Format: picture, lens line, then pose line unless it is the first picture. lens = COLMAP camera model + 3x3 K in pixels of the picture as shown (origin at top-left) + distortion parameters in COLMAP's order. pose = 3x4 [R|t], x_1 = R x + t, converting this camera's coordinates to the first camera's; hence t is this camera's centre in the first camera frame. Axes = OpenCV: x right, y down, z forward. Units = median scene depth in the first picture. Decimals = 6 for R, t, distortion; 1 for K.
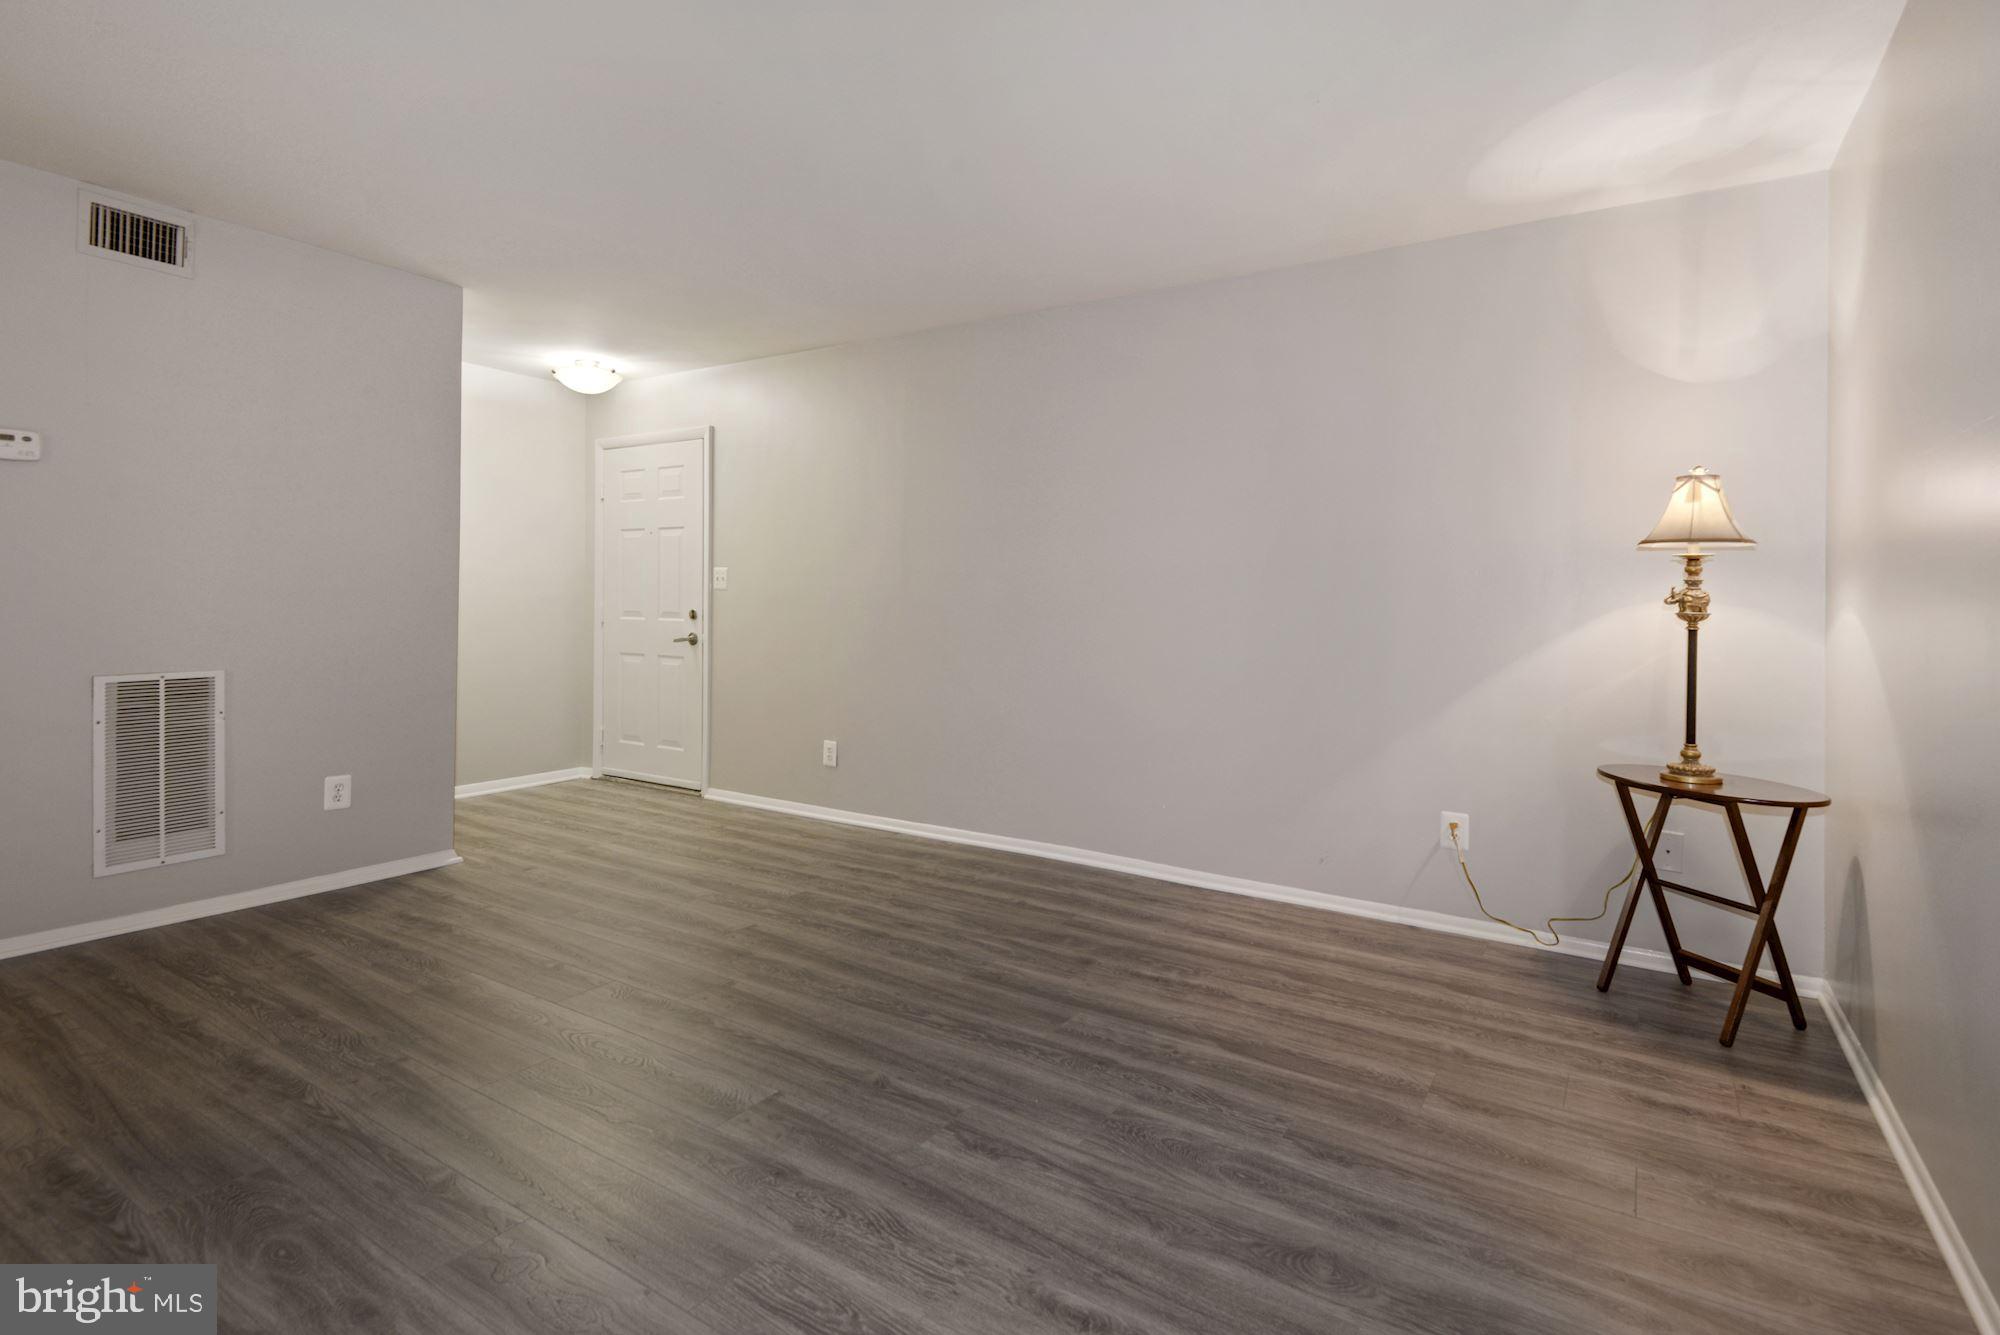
lens RADIAL K [[966.7, 0, 1016.0], [0, 966.7, 613.3], [0, 0, 1]] dist [0.042487, -0.026129]
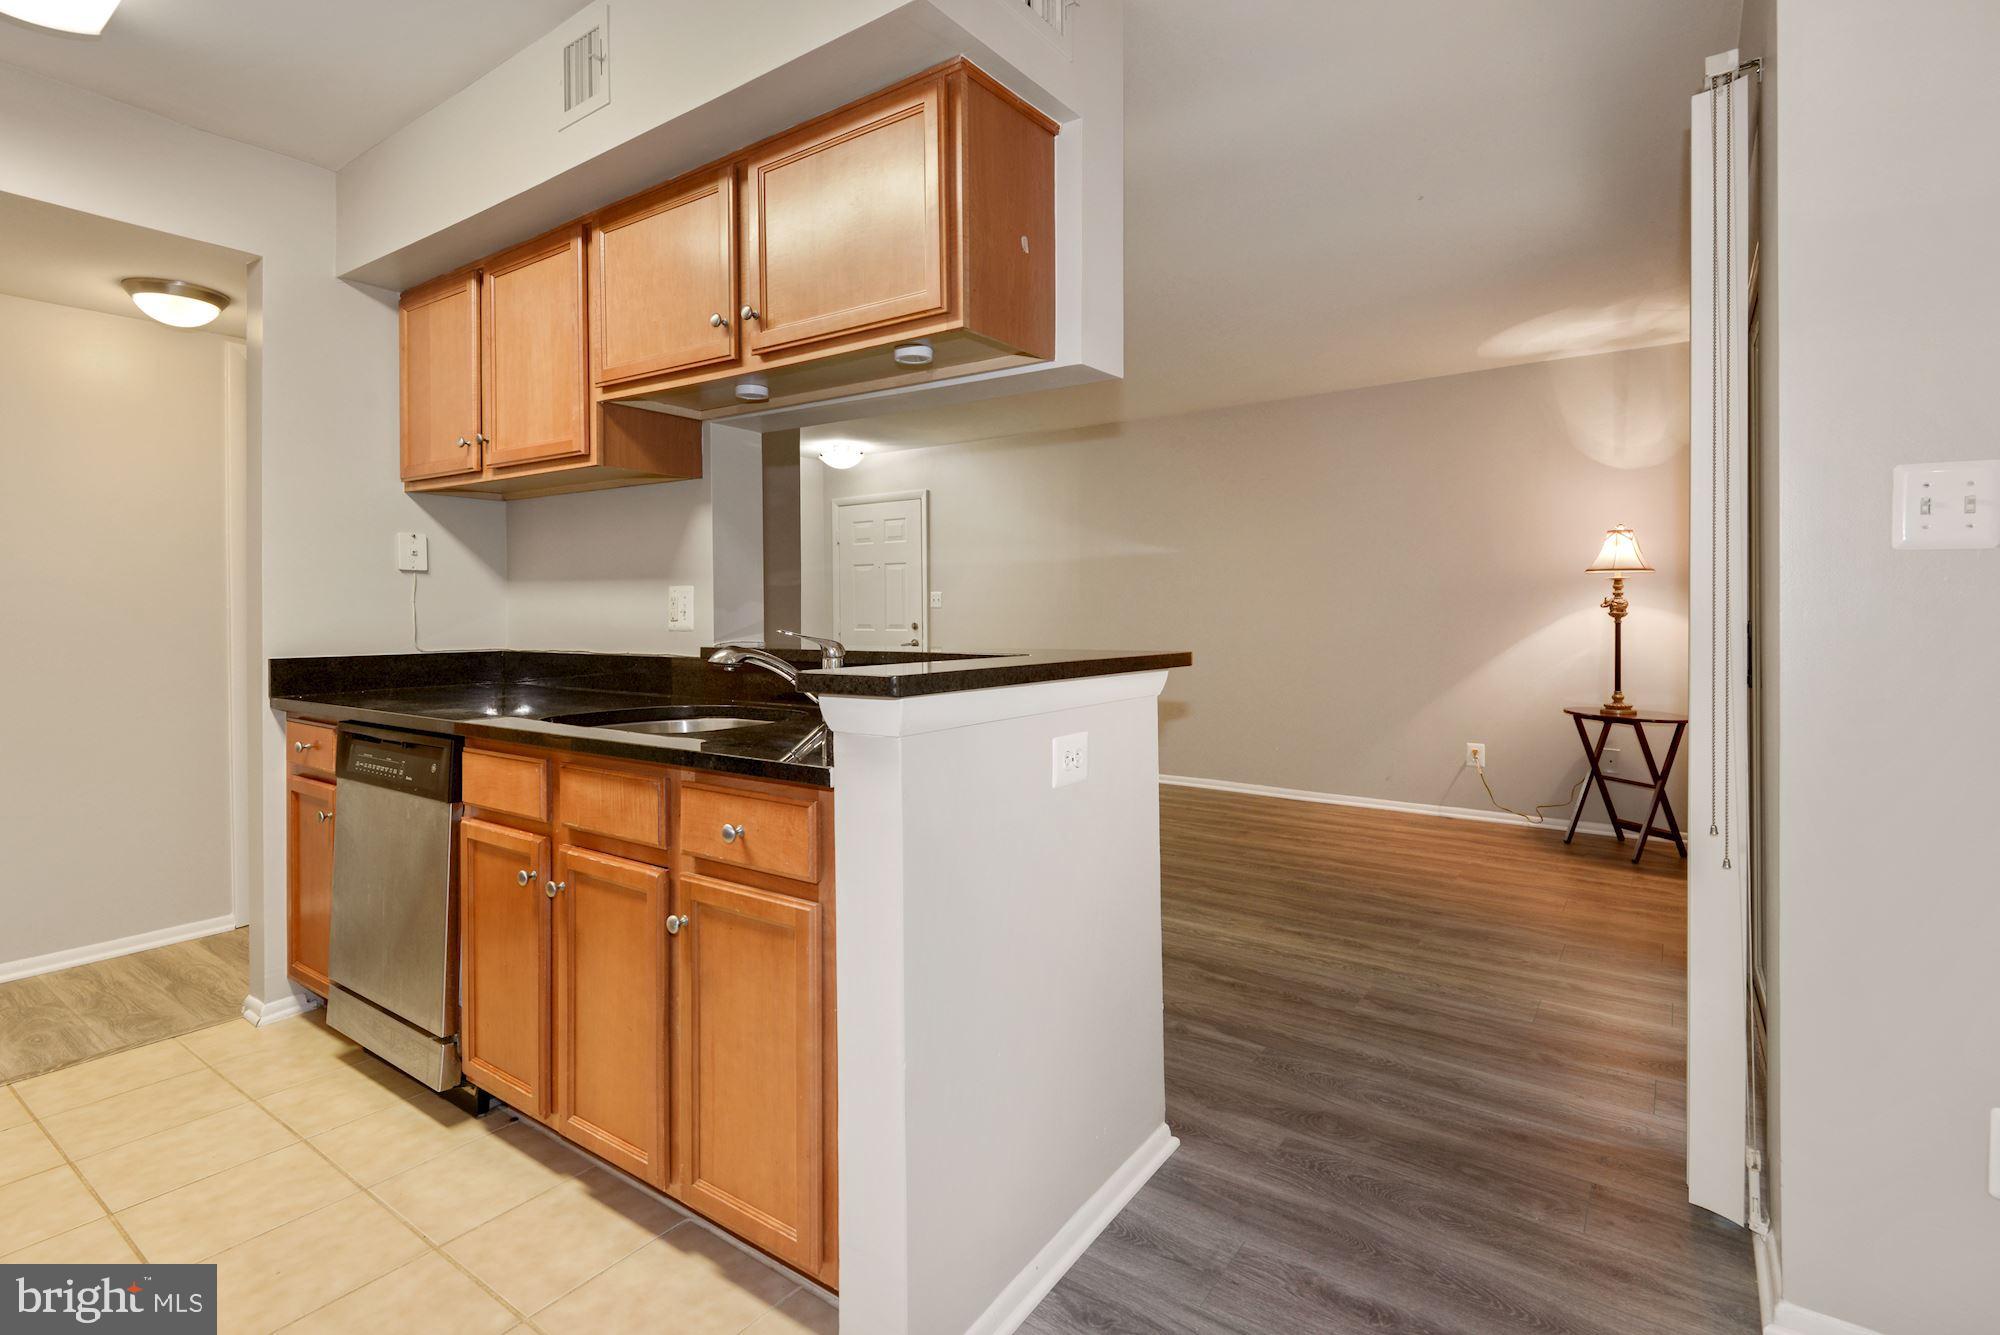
lens RADIAL K [[938.4, 0, 1017.3], [0, 938.4, 632.2], [0, 0, 1]] dist [0.034359, -0.000227]
pose [[0.999006, -0.017202, -0.041135, -0.245373], [0.017583, 0.999806, 0.008932, 0.000862], [0.040973, -0.009646, 0.999114, -0.611779]]
